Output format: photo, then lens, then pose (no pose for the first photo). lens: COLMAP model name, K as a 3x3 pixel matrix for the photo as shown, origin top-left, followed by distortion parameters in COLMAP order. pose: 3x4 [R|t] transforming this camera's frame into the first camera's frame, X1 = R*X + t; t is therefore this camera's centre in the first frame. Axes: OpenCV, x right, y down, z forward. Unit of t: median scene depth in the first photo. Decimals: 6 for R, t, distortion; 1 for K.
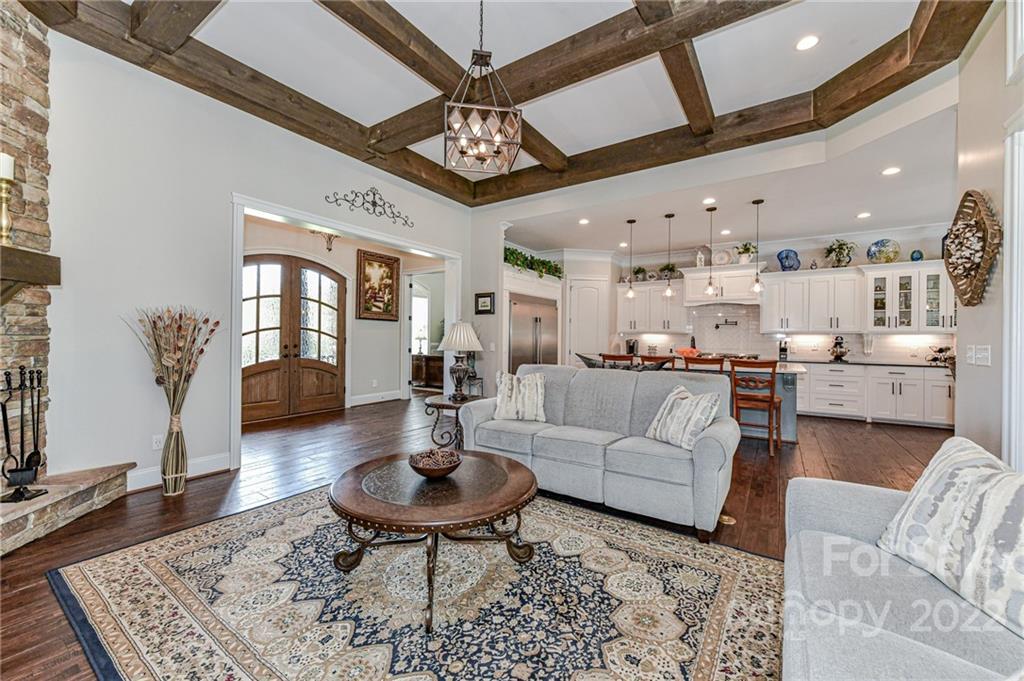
lens RADIAL K [[404.4, 0, 505.4], [0, 404.4, 335.1], [0, 0, 1]] dist [0.002963, -0.000131]
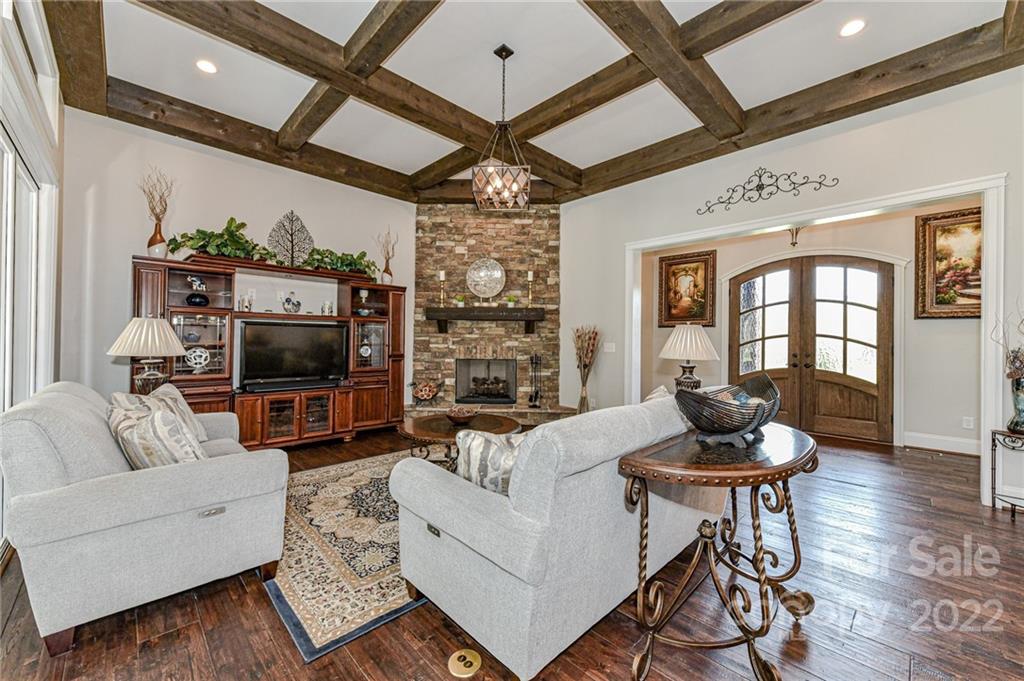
lens RADIAL K [[404.4, 0, 512.2], [0, 404.4, 337.5], [0, 0, 1]] dist [0.002963, -0.000131]
pose [[-0.197644, -0.017836, -0.980112, 0.489155], [-0.006327, 0.999837, -0.016919, 0.007027], [0.980254, 0.002858, -0.197724, 0.528485]]
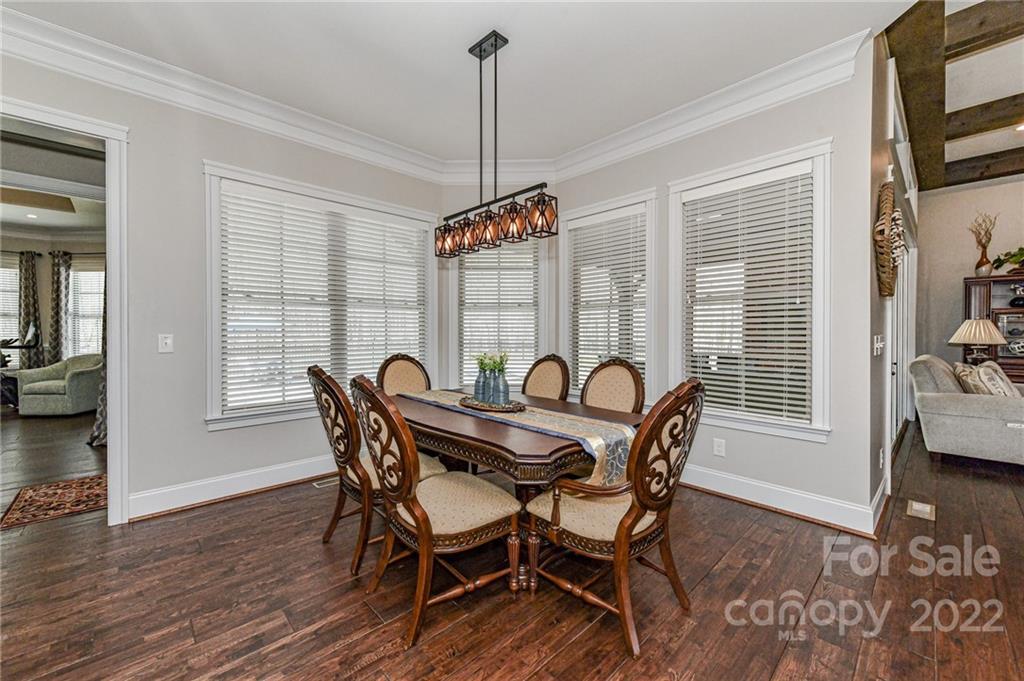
lens RADIAL K [[404.4, 0, 498.3], [0, 404.4, 334.9], [0, 0, 1]] dist [0.002963, -0.000131]
pose [[-0.973690, -0.010259, 0.227644, 0.786371], [-0.009840, 0.999947, 0.002974, 0.013679], [-0.227663, 0.000656, -0.973740, 0.933265]]
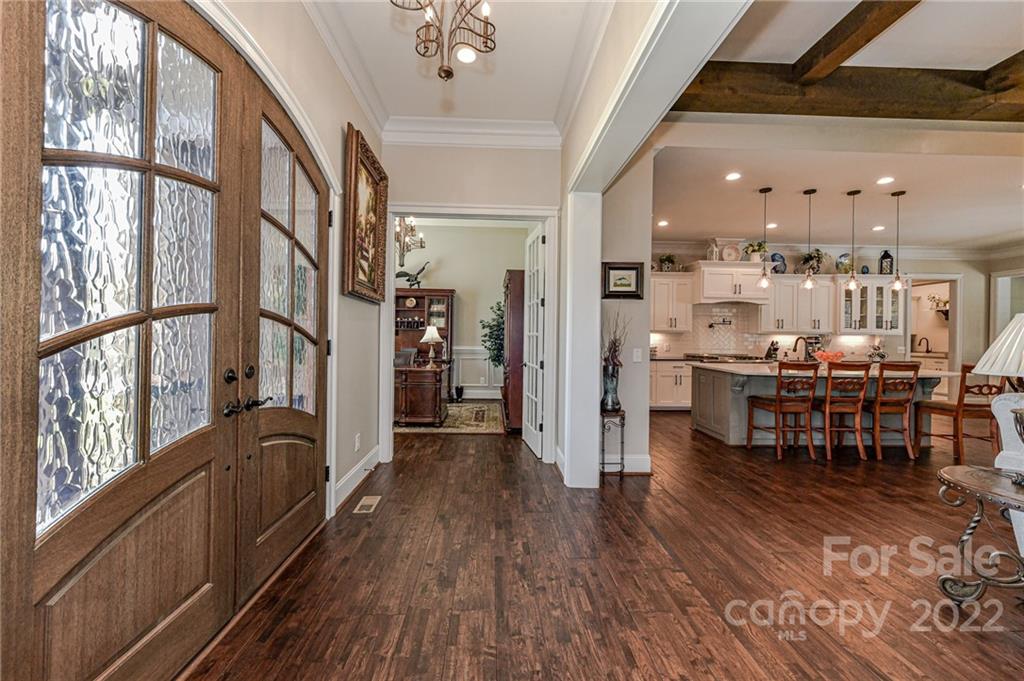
lens RADIAL K [[404.4, 0, 506.0], [0, 404.4, 334.3], [0, 0, 1]] dist [0.002963, -0.000131]
pose [[0.802967, 0.003215, 0.596015, -0.540880], [-0.007501, 0.999961, 0.004712, -0.002312], [-0.595976, -0.008254, 0.802960, 0.645331]]
